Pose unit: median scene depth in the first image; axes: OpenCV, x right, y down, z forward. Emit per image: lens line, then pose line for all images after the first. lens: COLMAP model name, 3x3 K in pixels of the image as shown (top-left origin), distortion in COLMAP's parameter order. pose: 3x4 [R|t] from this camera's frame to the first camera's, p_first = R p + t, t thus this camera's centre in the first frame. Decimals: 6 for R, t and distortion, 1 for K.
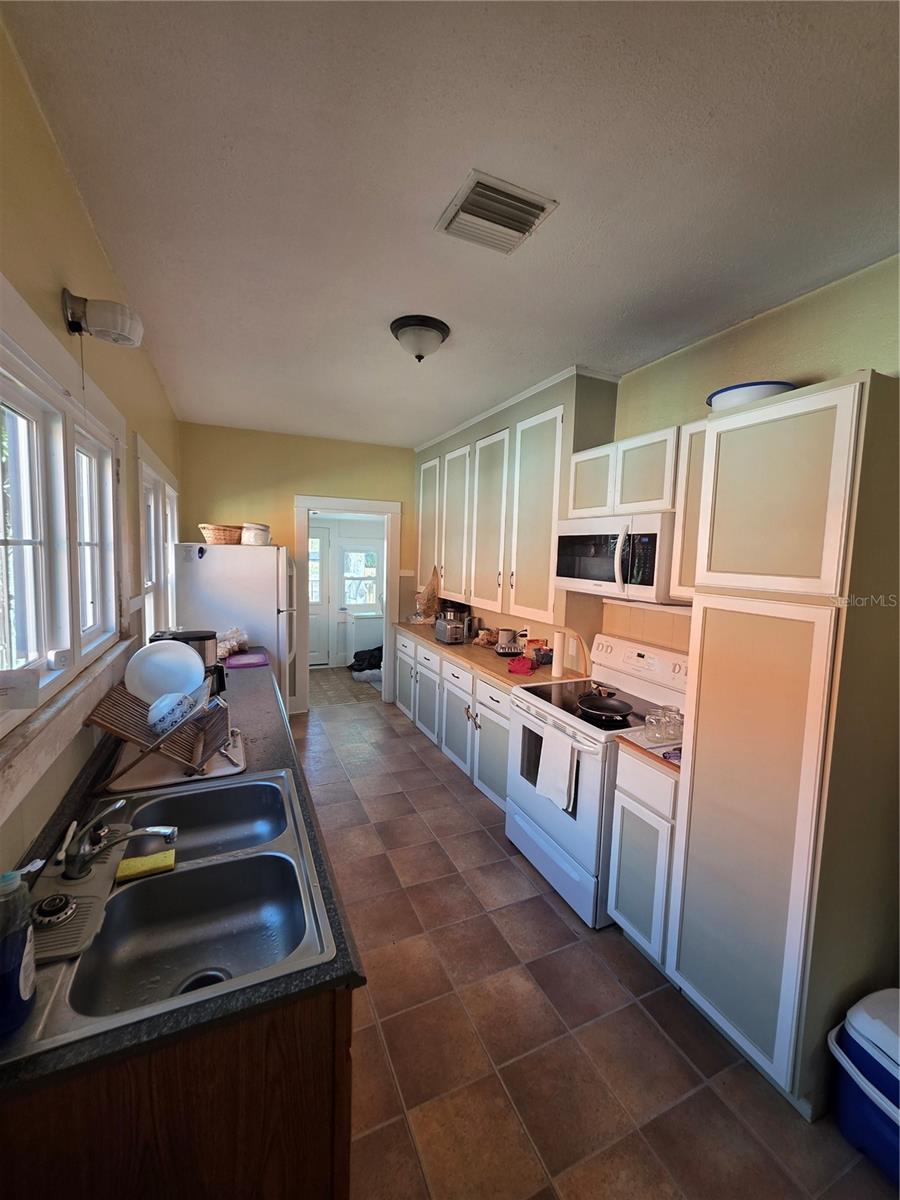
lens RADIAL K [[479.9, 0, 451.1], [0, 479.9, 597.2], [0, 0, 1]] dist [0.005956, -0.000868]
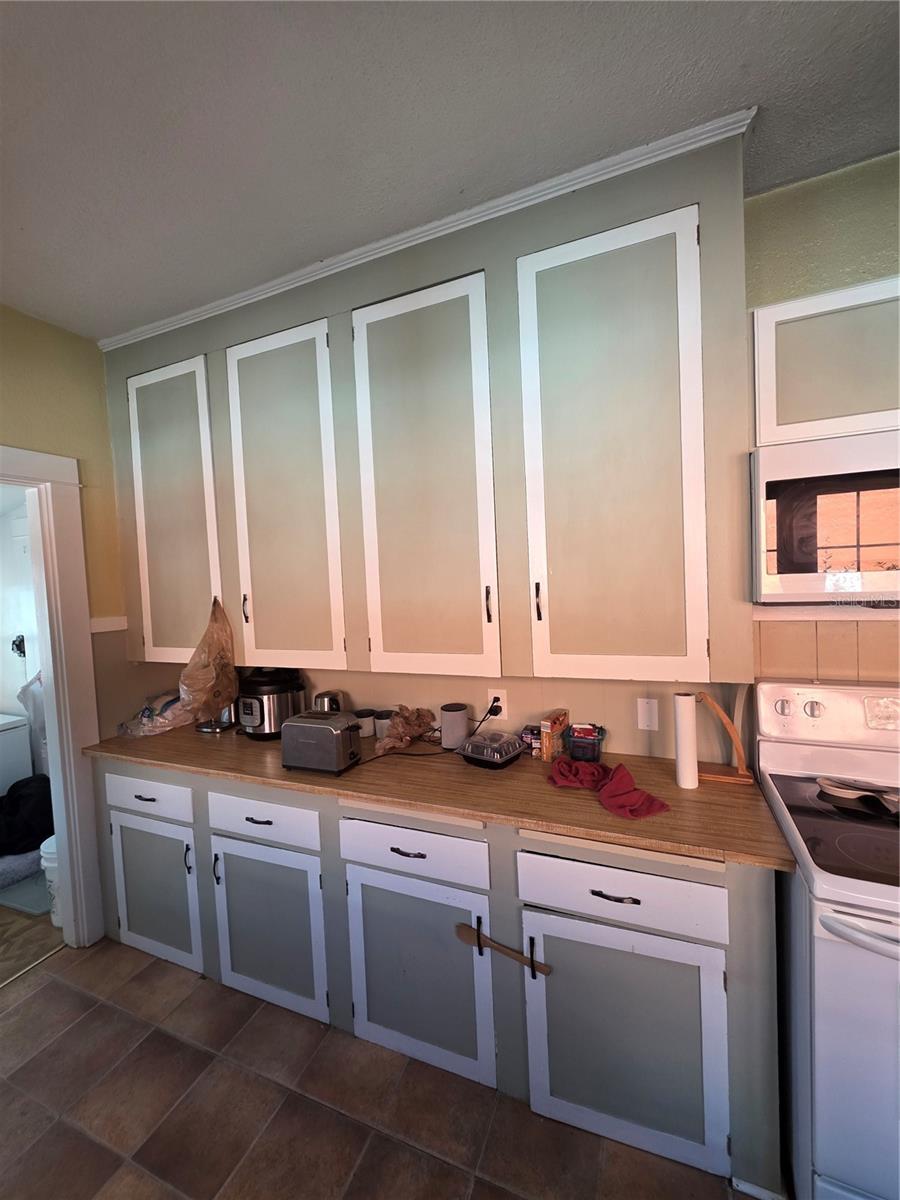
lens RADIAL K [[479.9, 0, 449.7], [0, 479.9, 594.3], [0, 0, 1]] dist [0.005956, -0.000868]
pose [[0.730339, -0.096246, 0.676271, -0.196952], [0.133933, 0.990984, -0.003606, -0.042539], [-0.669826, 0.093208, 0.736644, 0.583781]]
